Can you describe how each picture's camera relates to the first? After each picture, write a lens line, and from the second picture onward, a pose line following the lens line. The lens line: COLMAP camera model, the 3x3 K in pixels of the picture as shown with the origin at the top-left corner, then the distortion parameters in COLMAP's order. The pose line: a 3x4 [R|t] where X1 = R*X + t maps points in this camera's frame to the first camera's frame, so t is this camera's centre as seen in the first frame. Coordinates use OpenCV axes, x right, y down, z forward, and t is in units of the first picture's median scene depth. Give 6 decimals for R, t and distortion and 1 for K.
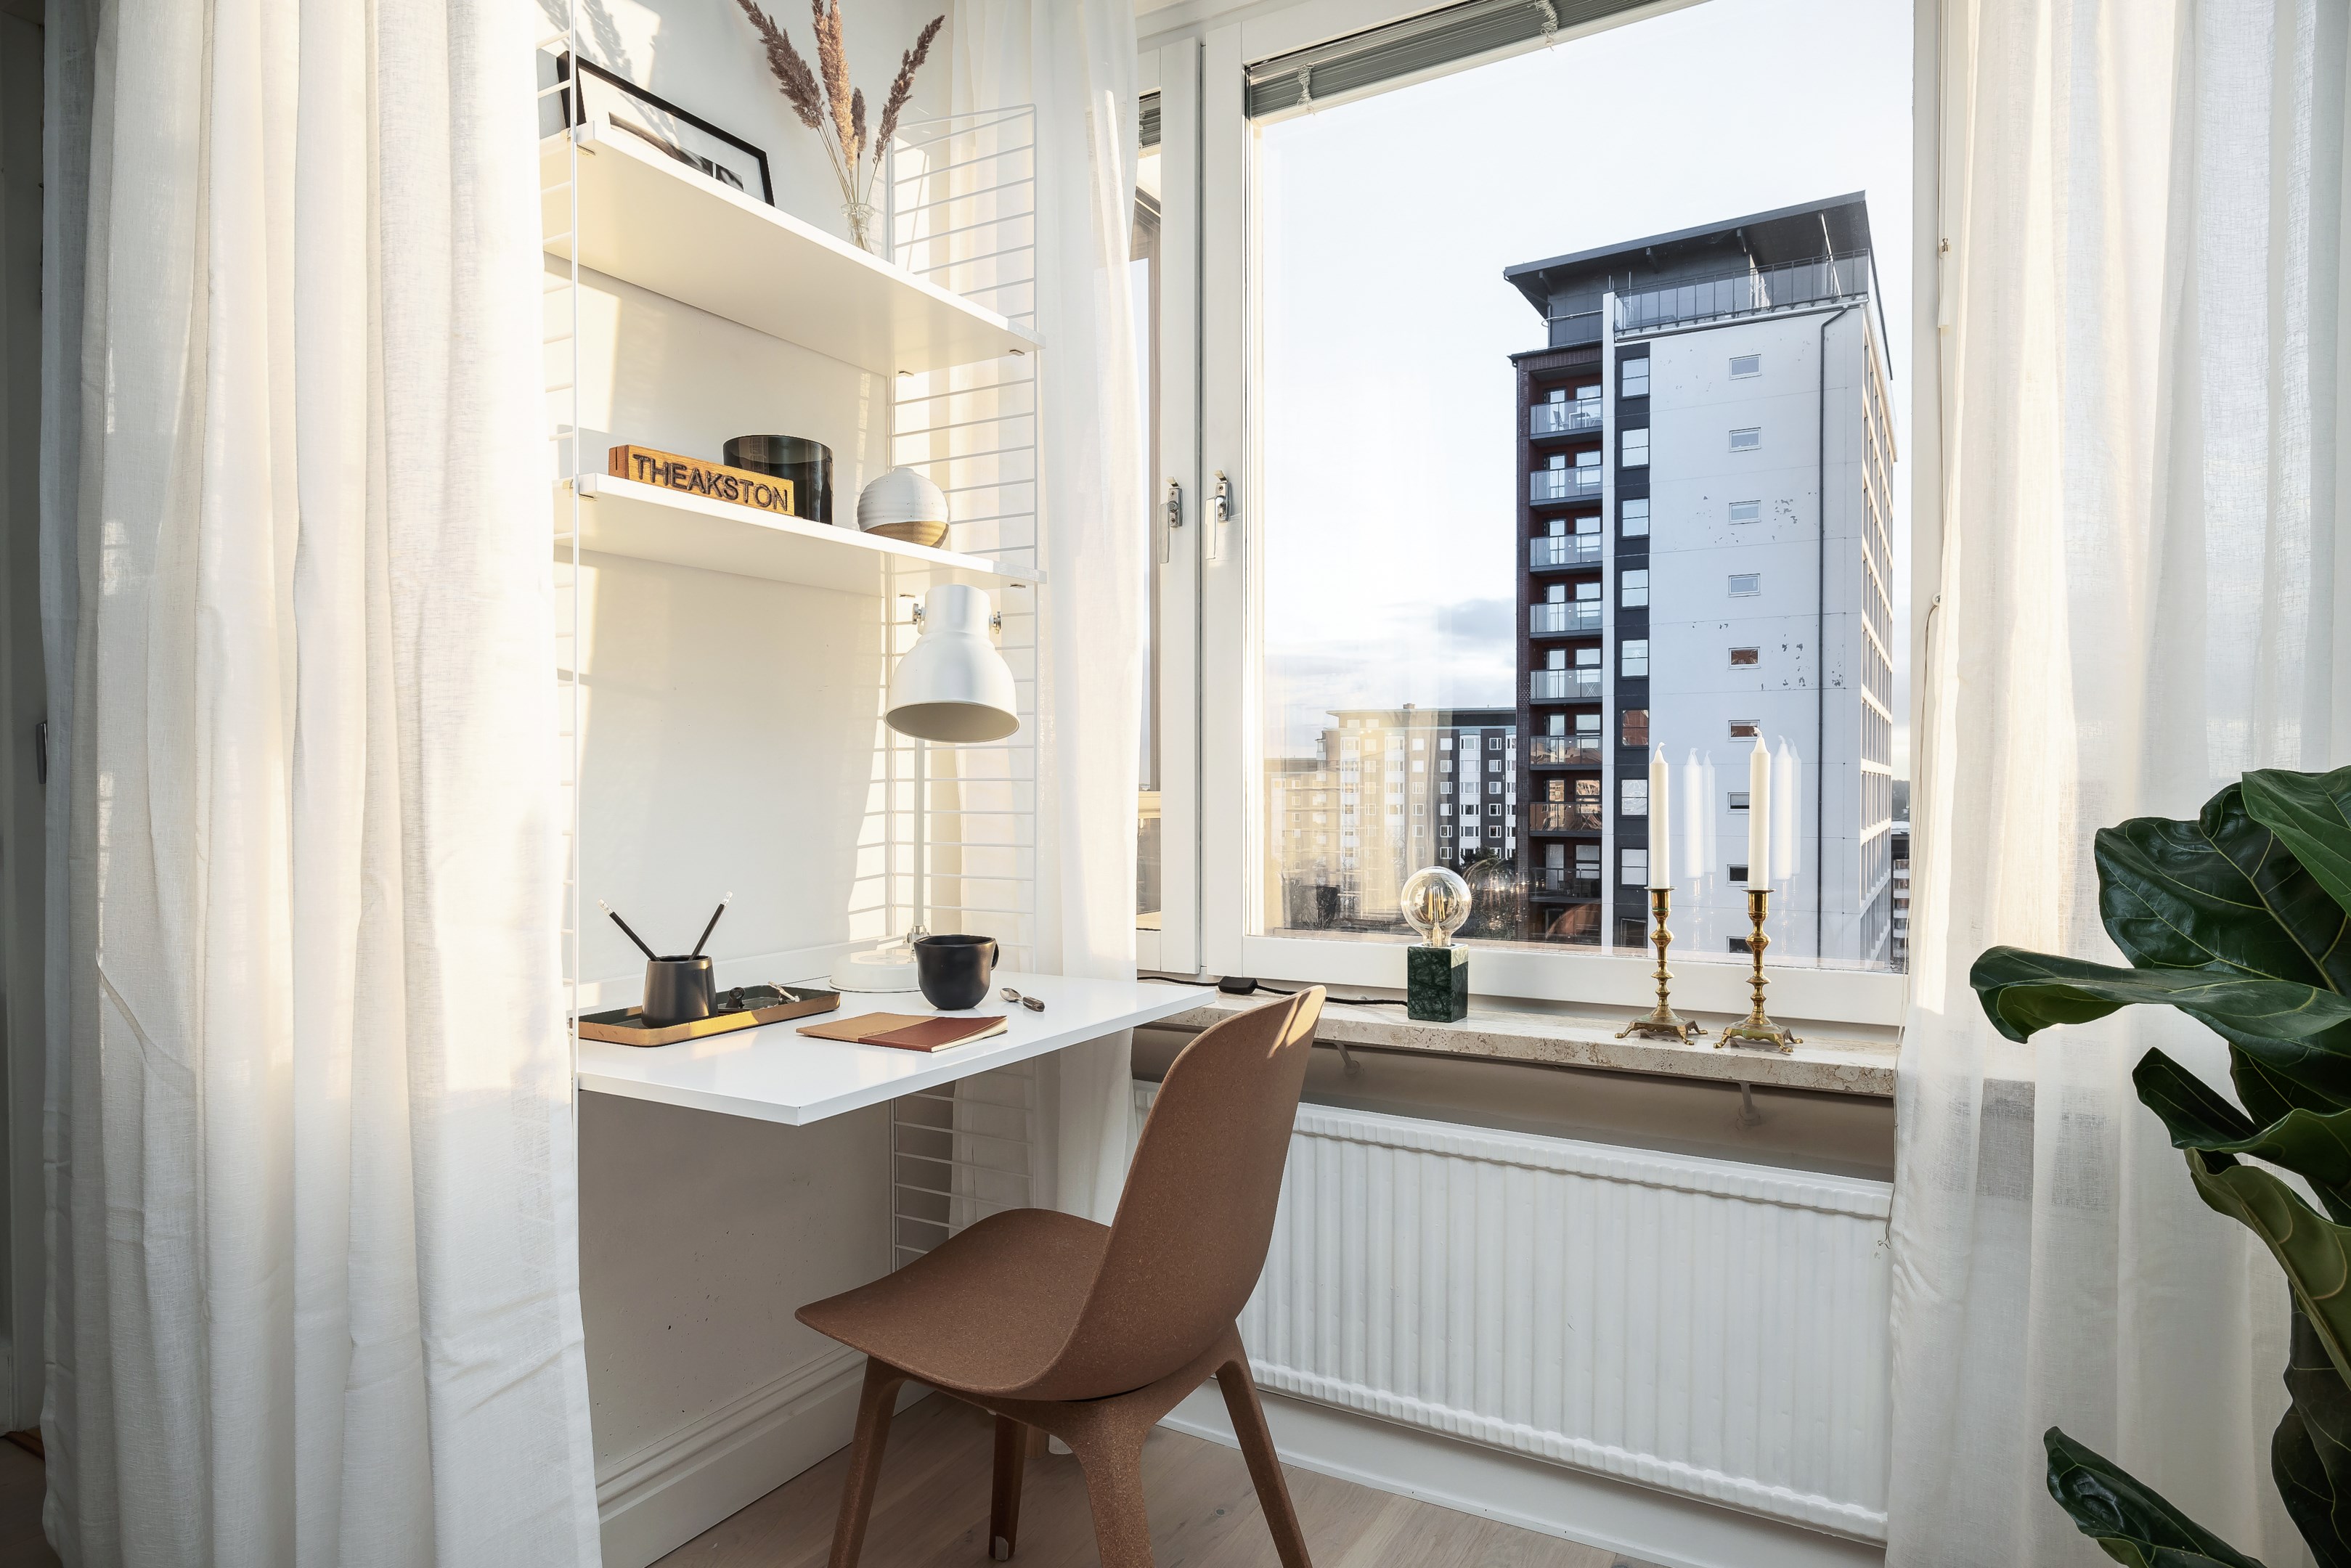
lens RADIAL K [[1424.3, 0, 1162.6], [0, 1424.3, 792.2], [0, 0, 1]] dist [-0.006337, 0.006278]
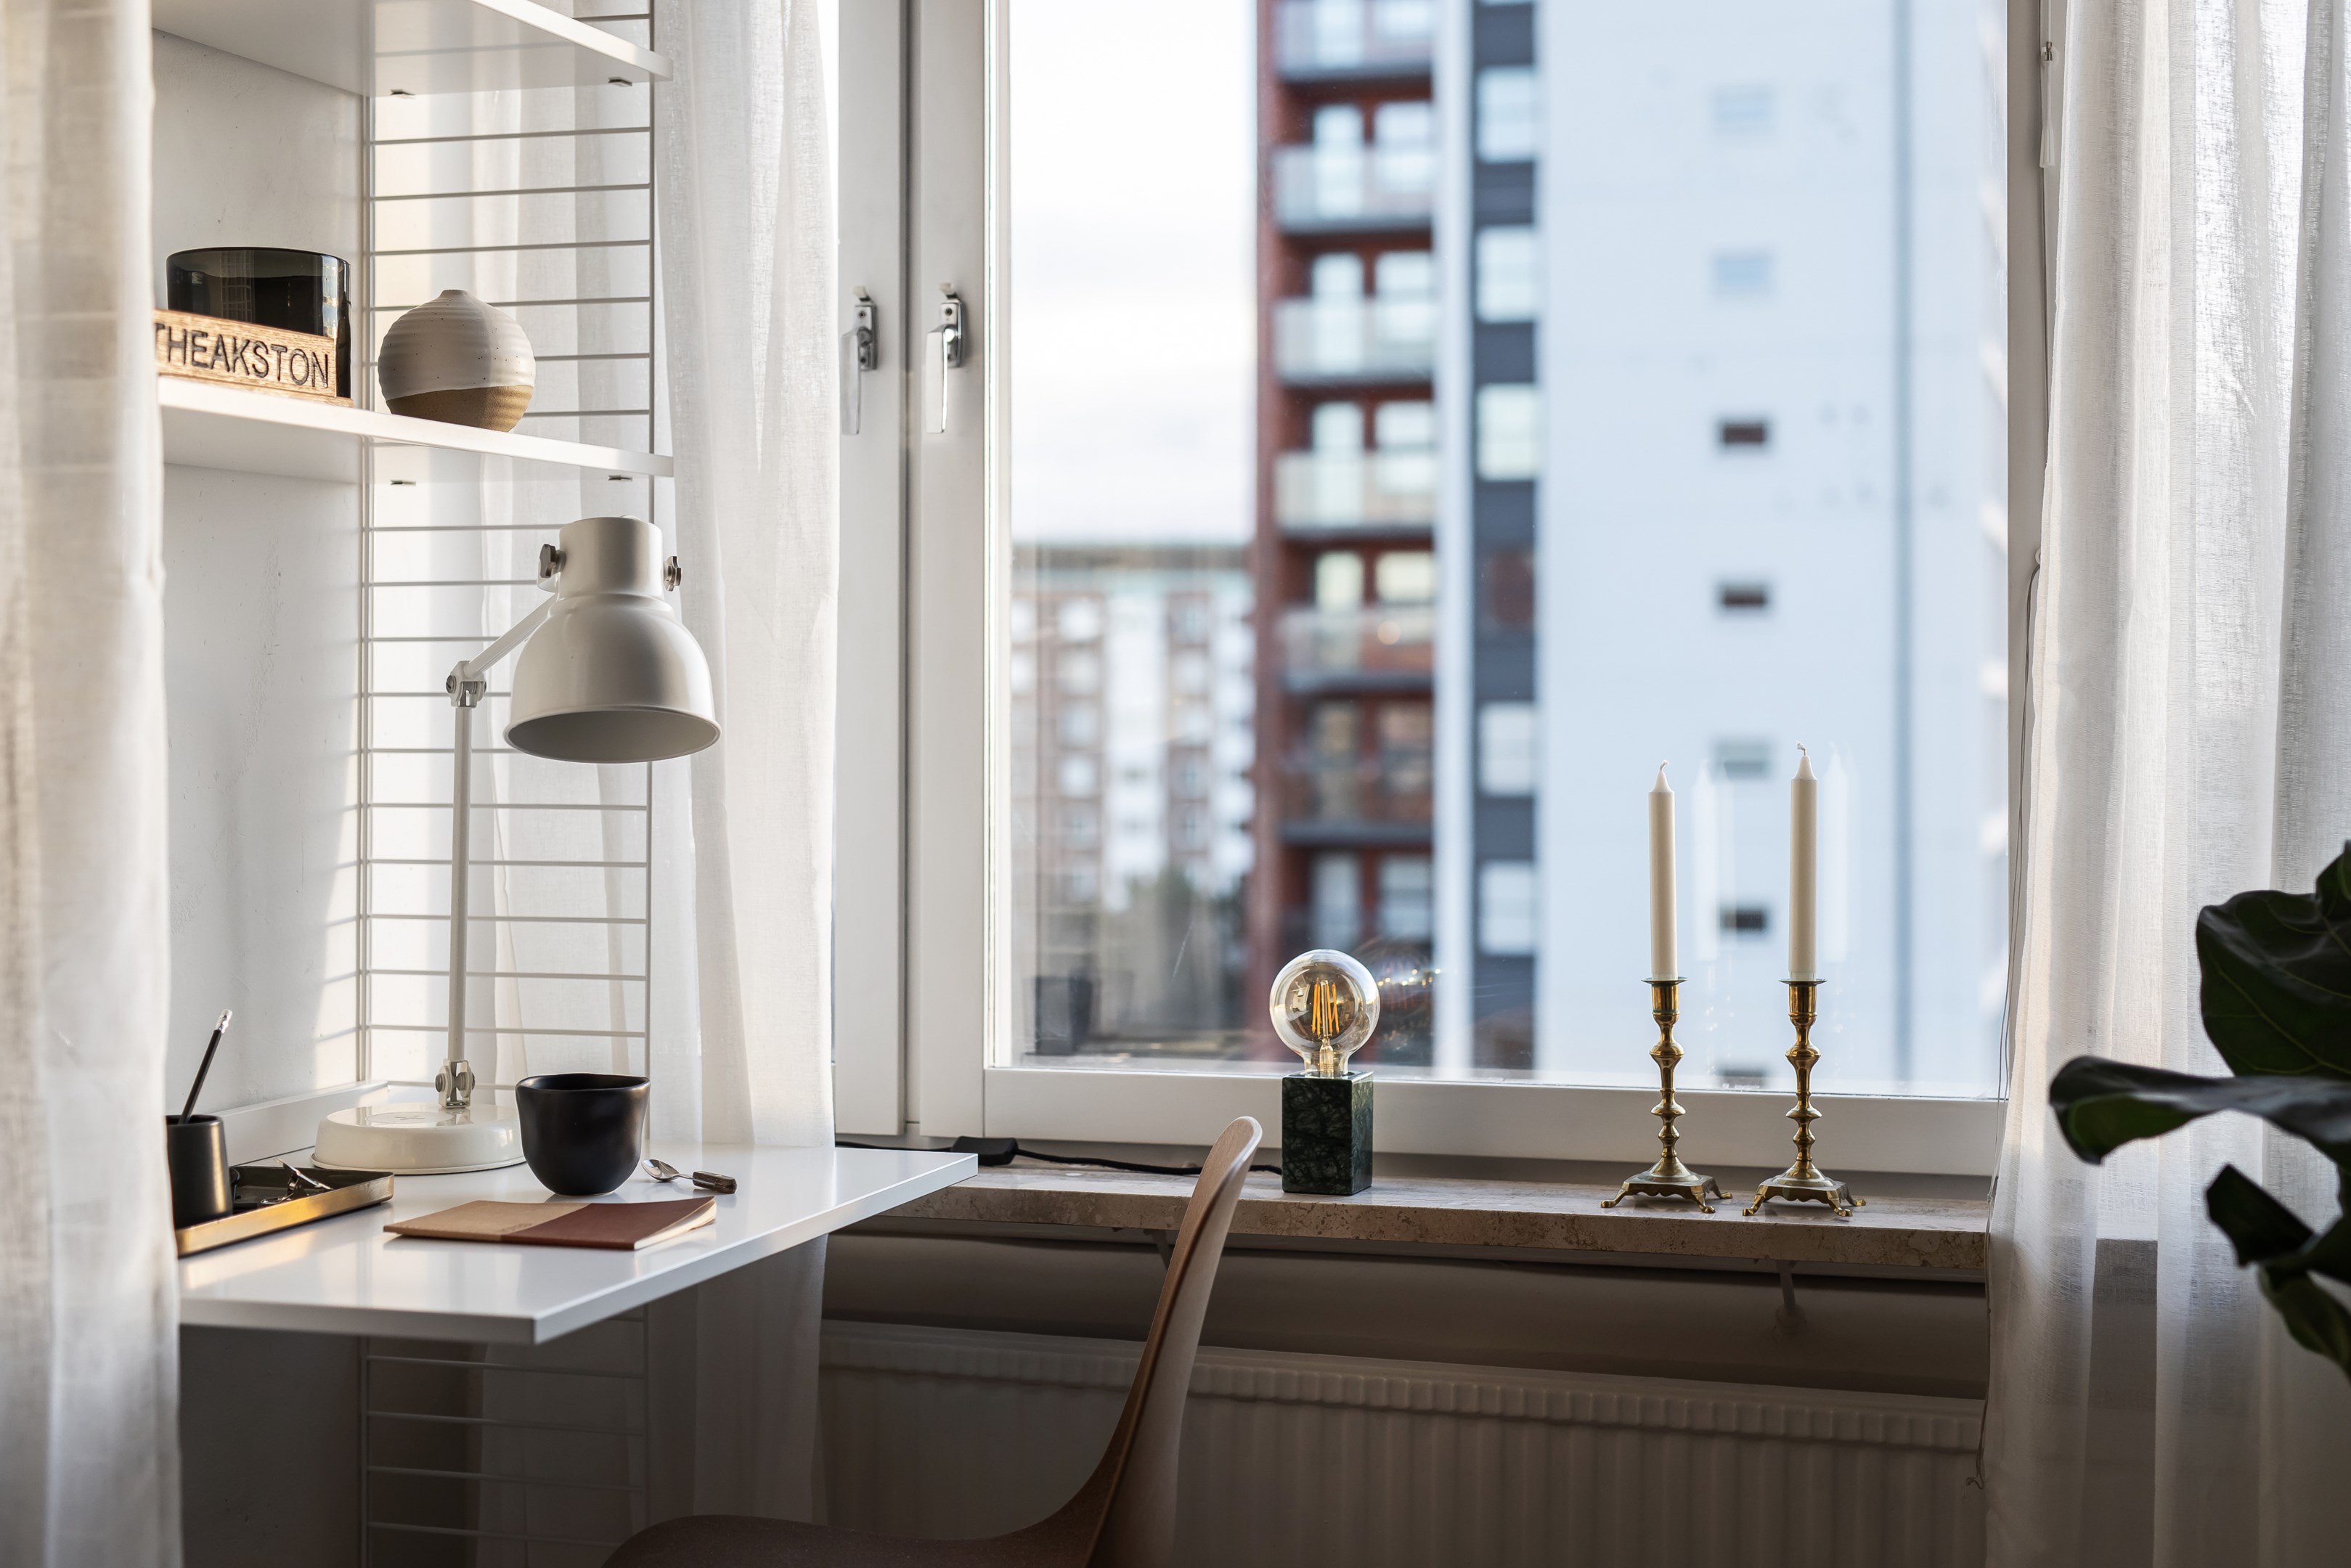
lens RADIAL K [[3270.6, 0, 1221.1], [0, 3270.6, 646.9], [0, 0, 1]] dist [0.006398, 0.000000]
pose [[0.974047, 0.008447, 0.226188, -0.200799], [-0.001627, 0.999539, -0.030322, -0.042108], [-0.226340, 0.029167, 0.973612, -0.449434]]
